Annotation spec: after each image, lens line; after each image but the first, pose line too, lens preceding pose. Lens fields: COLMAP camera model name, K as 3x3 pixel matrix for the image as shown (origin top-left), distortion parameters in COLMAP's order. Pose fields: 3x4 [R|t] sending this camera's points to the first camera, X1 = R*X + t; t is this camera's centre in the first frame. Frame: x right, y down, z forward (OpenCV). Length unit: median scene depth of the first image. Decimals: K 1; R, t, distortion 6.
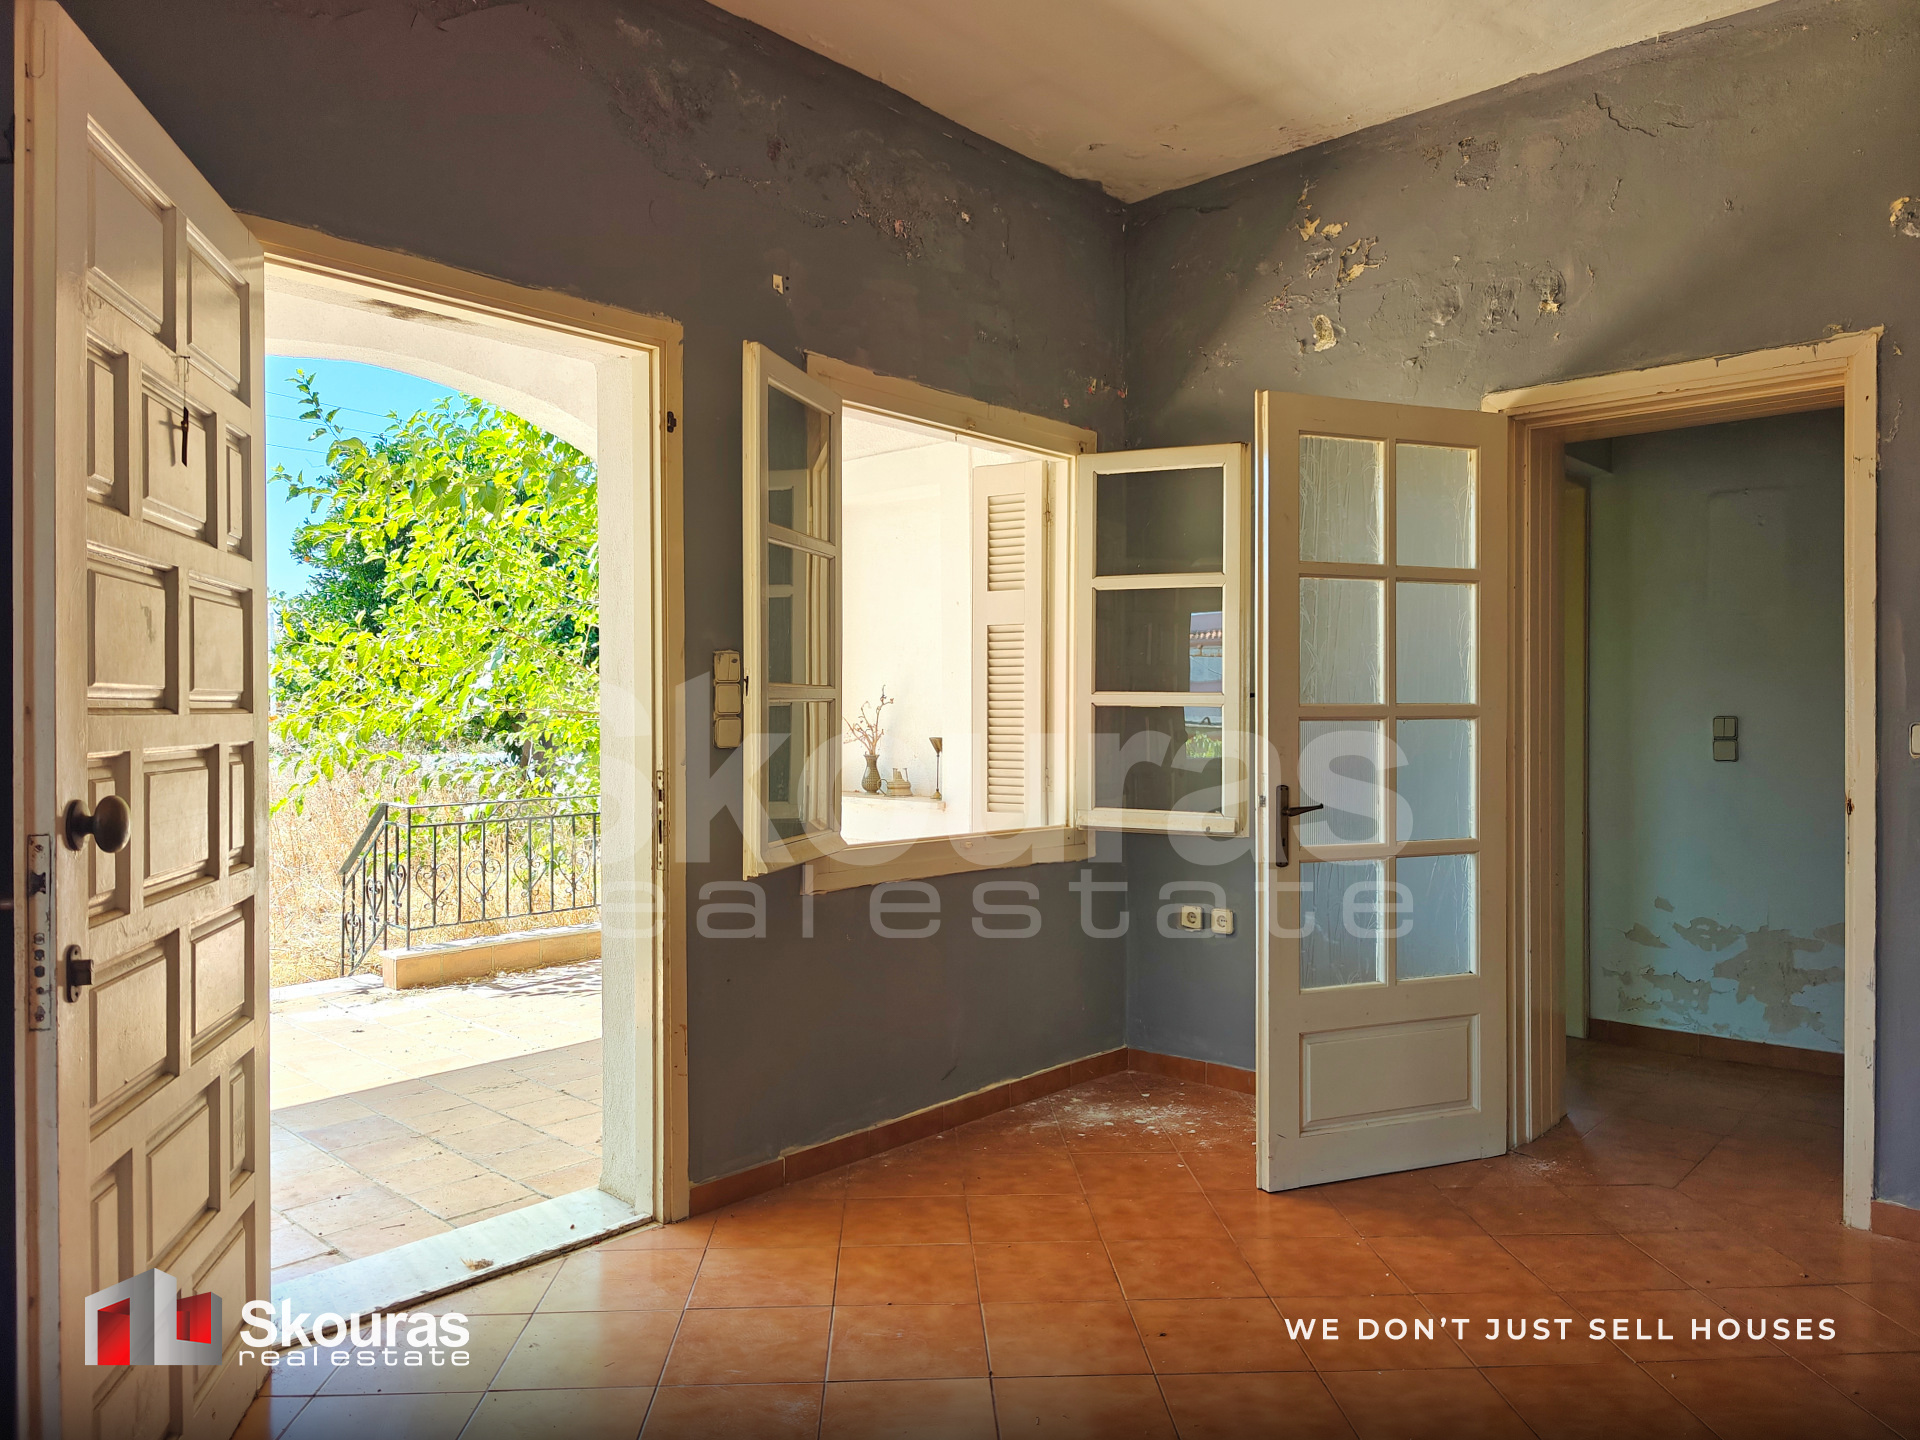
lens RADIAL K [[1309.0, 0, 960.0], [0, 1309.0, 720.0], [0, 0, 1]] dist [0.057936, -0.067055]
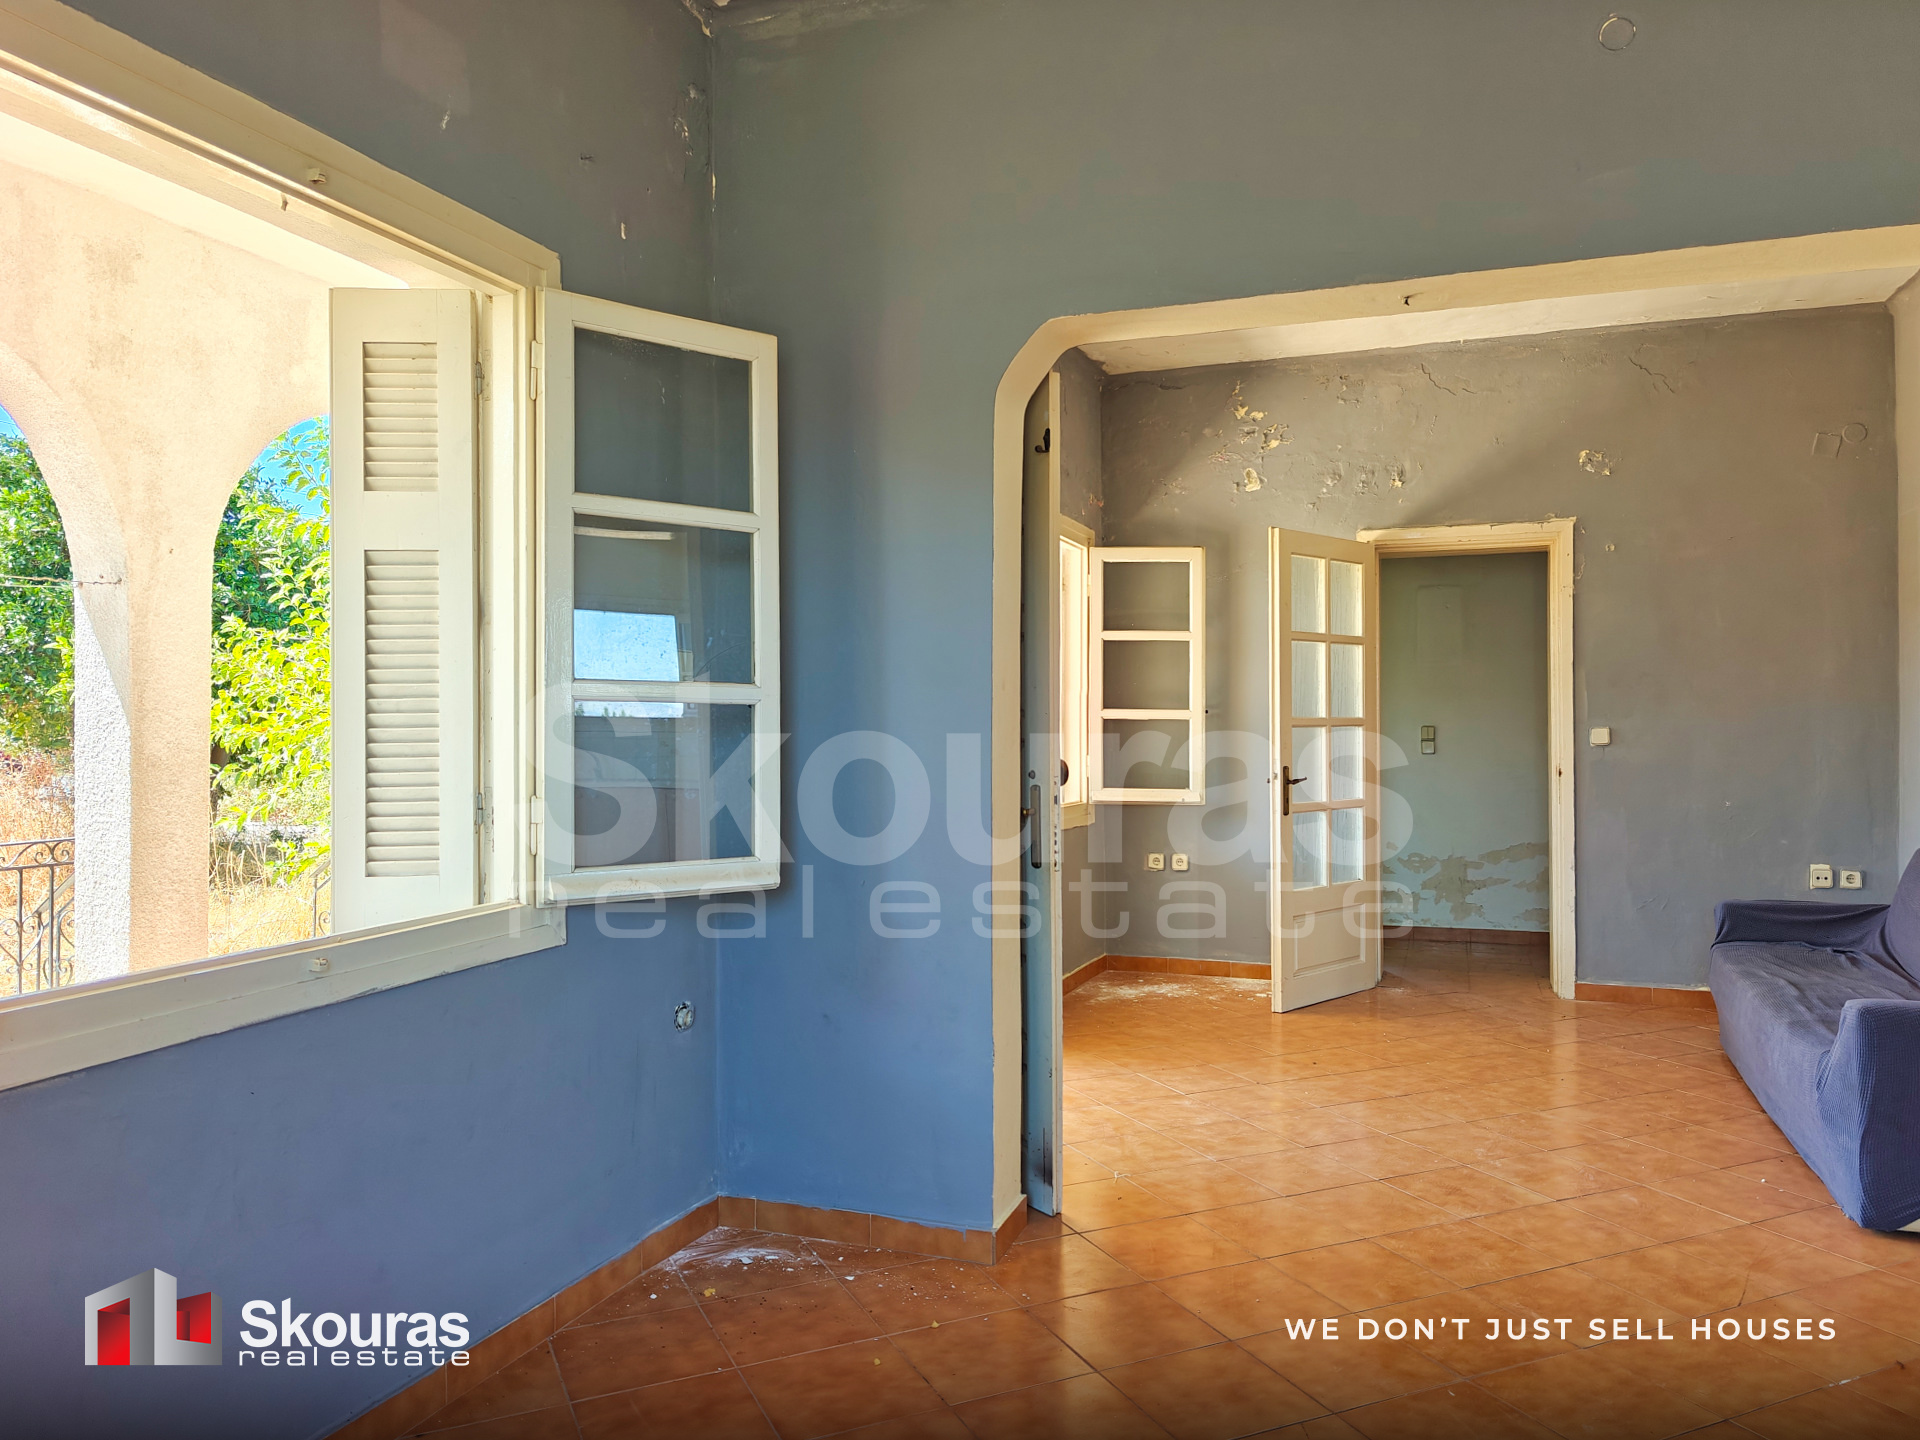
lens RADIAL K [[1324.2, 0, 960.0], [0, 1324.2, 720.0], [0, 0, 1]] dist [-0.001226, 0.000693]
pose [[0.932390, 0.002027, 0.361449, -0.657061], [0.001940, 0.999942, -0.010612, 0.007501], [-0.361449, 0.010595, 0.932332, -0.358398]]
